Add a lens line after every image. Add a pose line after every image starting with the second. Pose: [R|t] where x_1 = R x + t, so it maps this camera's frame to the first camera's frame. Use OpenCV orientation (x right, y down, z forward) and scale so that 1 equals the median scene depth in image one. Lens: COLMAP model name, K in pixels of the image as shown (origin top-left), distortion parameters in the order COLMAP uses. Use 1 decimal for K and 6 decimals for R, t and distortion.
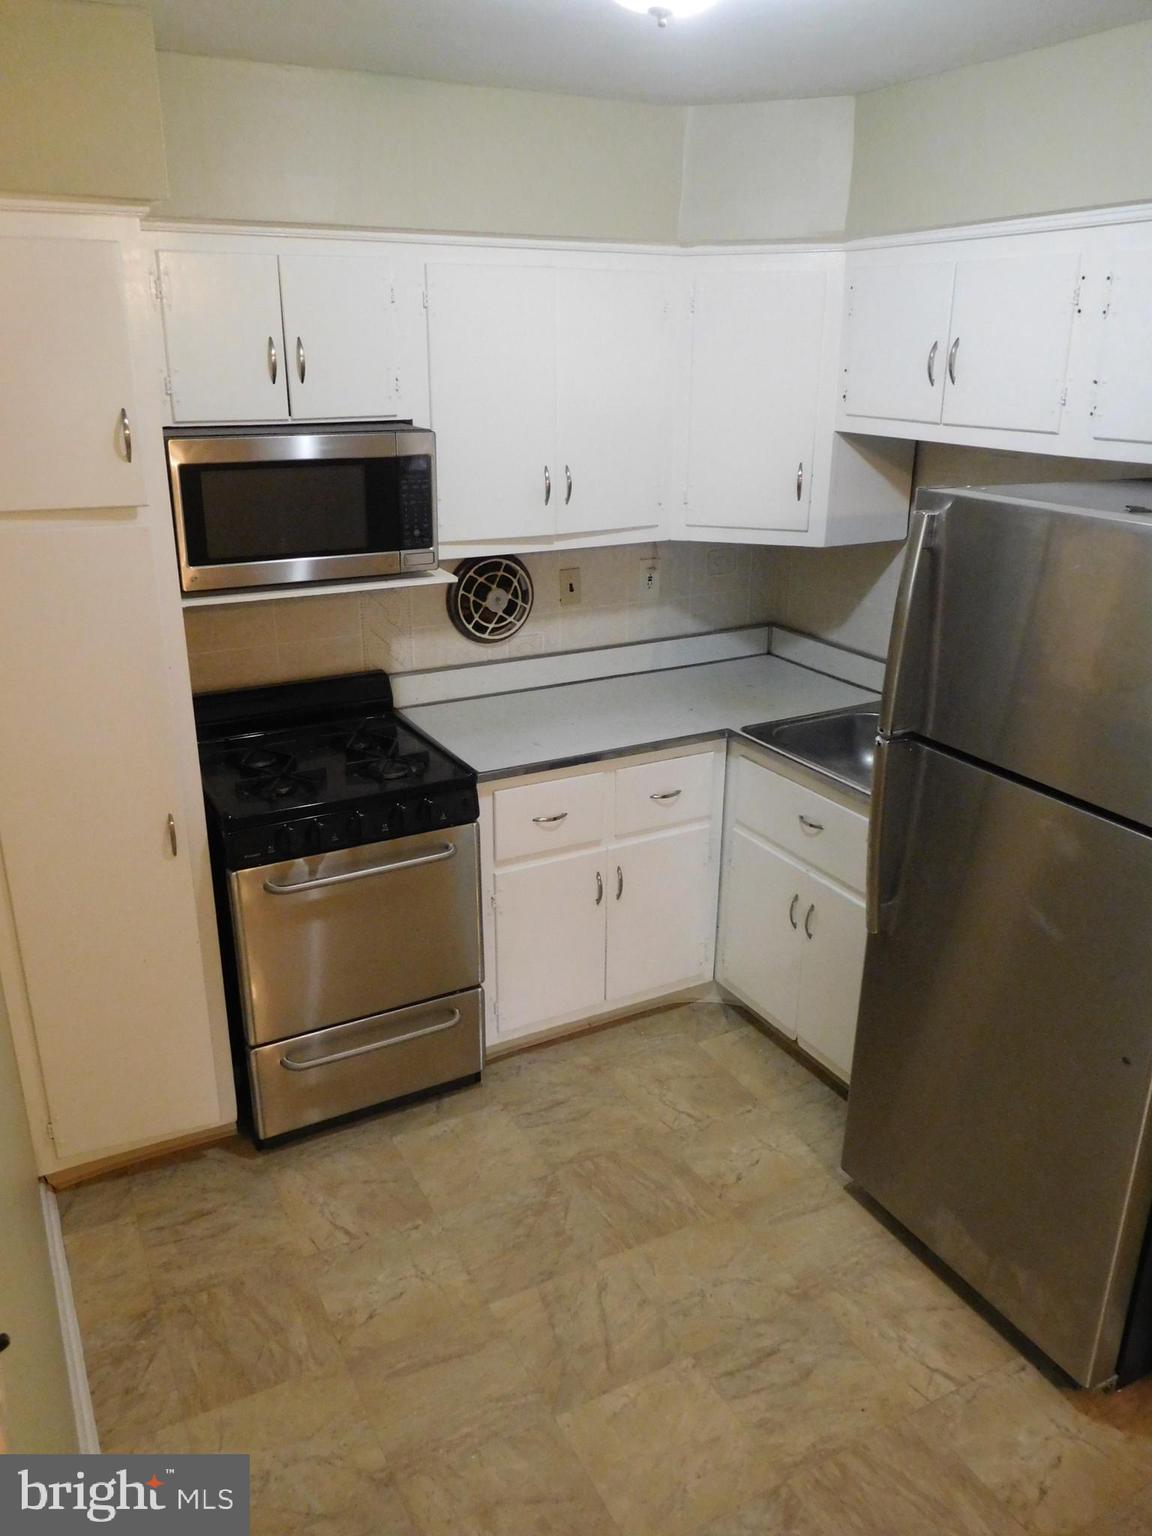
lens RADIAL K [[1147.6, 0, 576.0], [0, 1147.6, 768.0], [0, 0, 1]] dist [-0.002447, -0.001587]
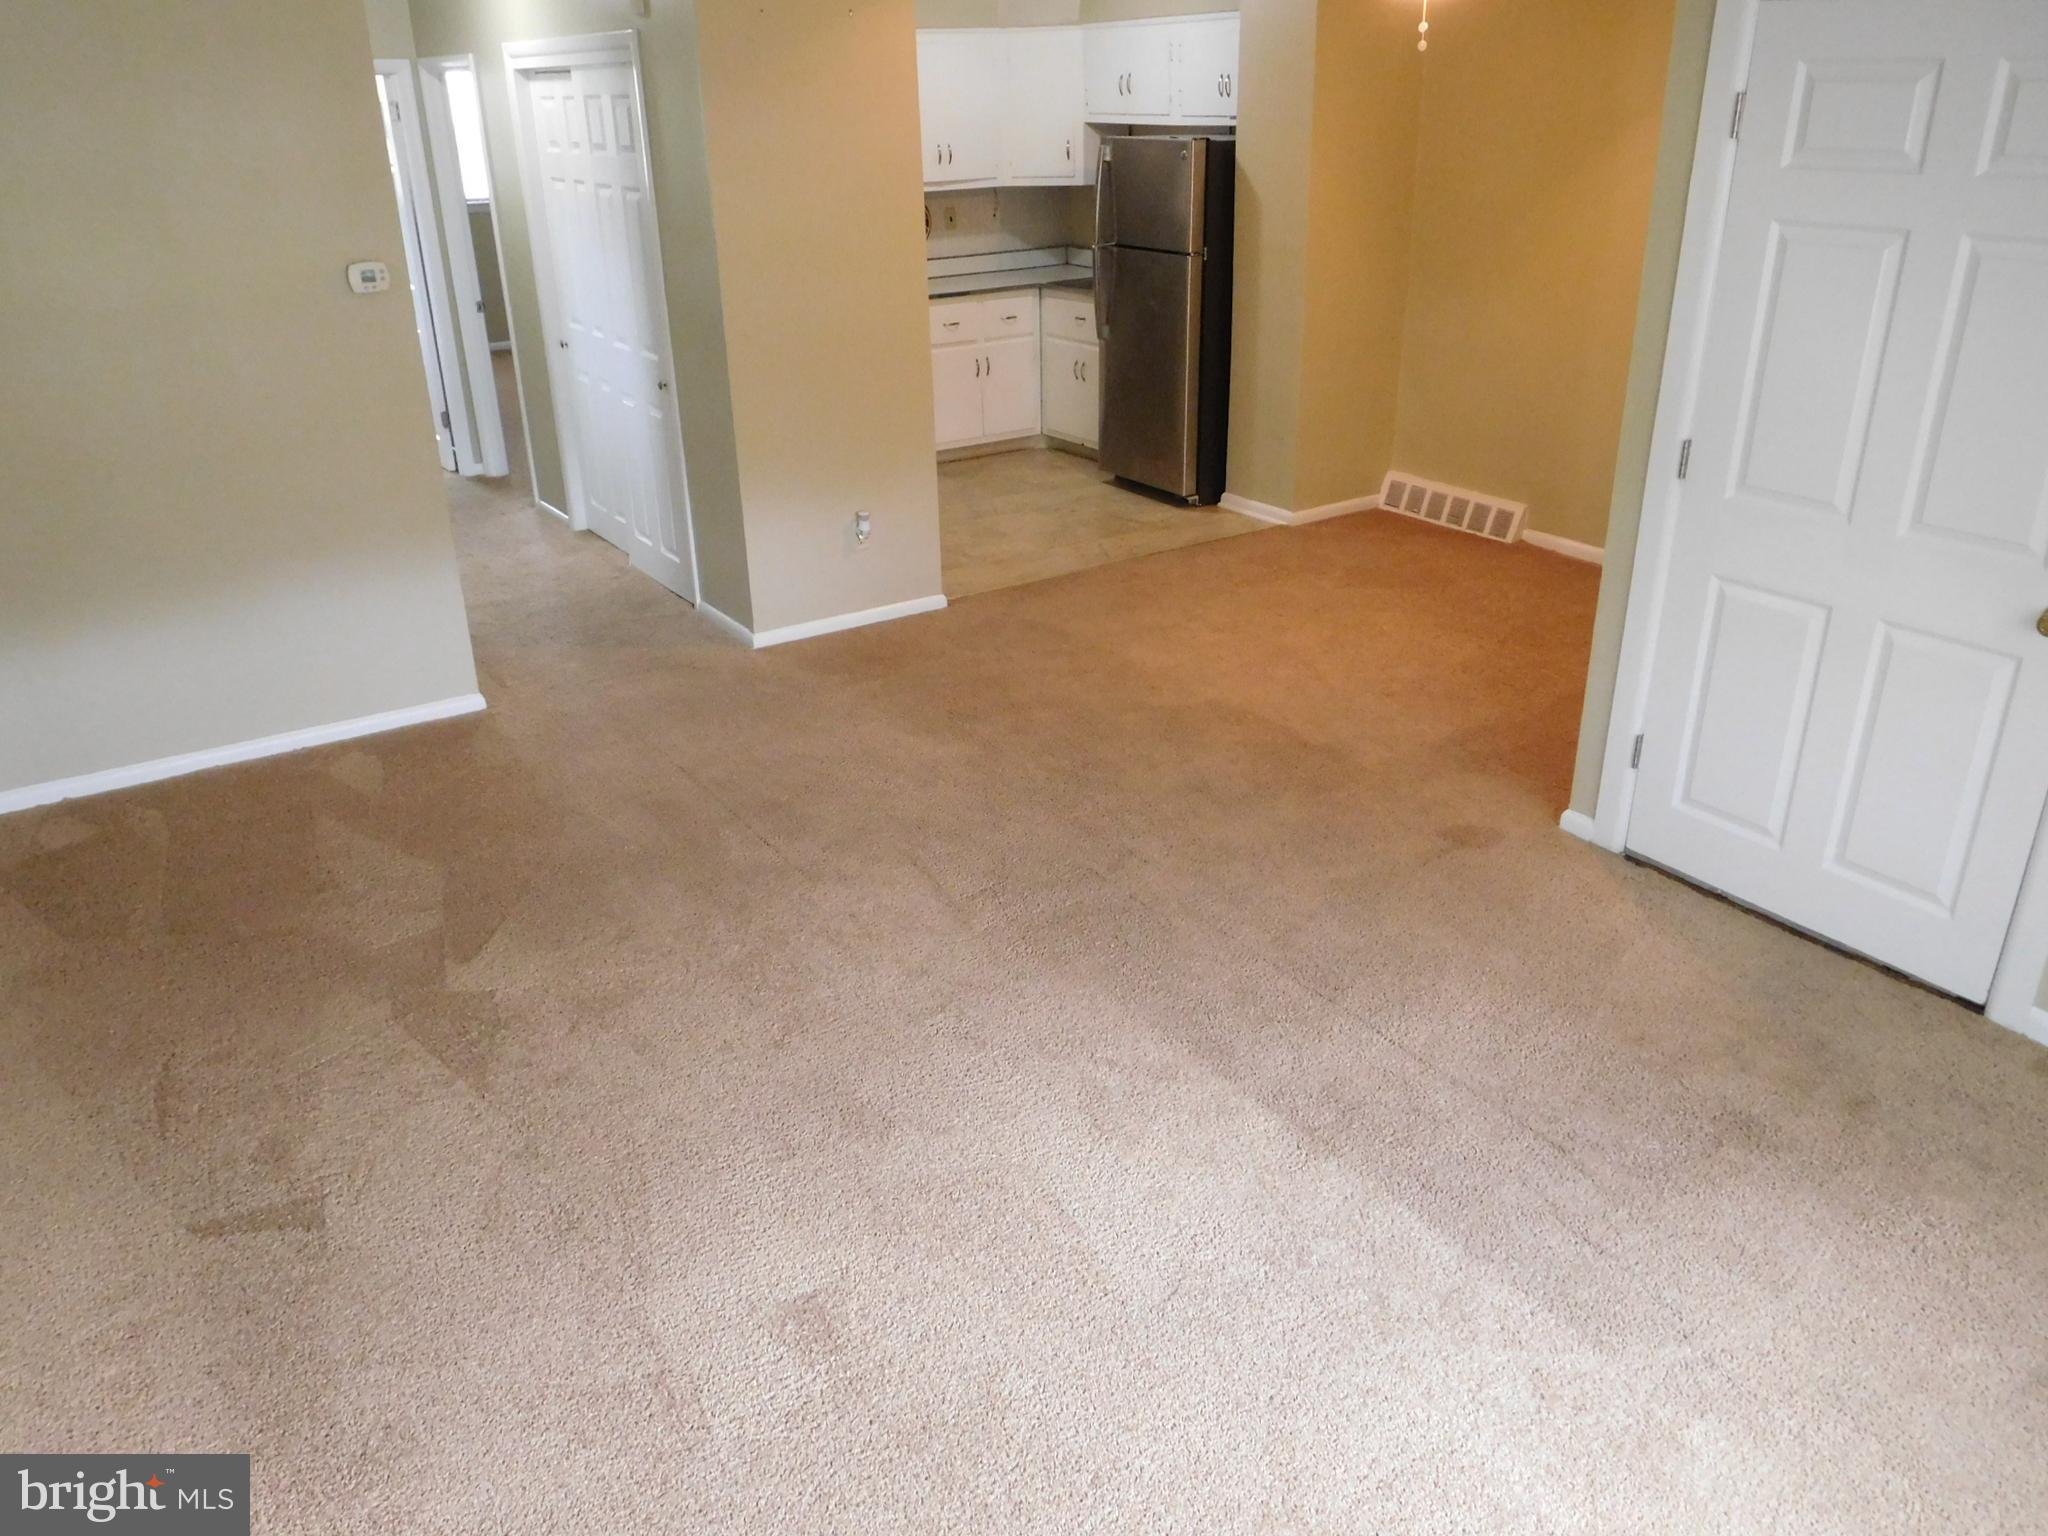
lens RADIAL K [[1530.1, 0, 1043.3], [0, 1530.1, 763.5], [0, 0, 1]] dist [-0.002447, -0.001587]
pose [[0.994789, -0.061002, 0.081689, -0.121077], [0.055017, 0.995768, 0.073618, 0.584777], [-0.085834, -0.068740, 0.993935, -1.622837]]
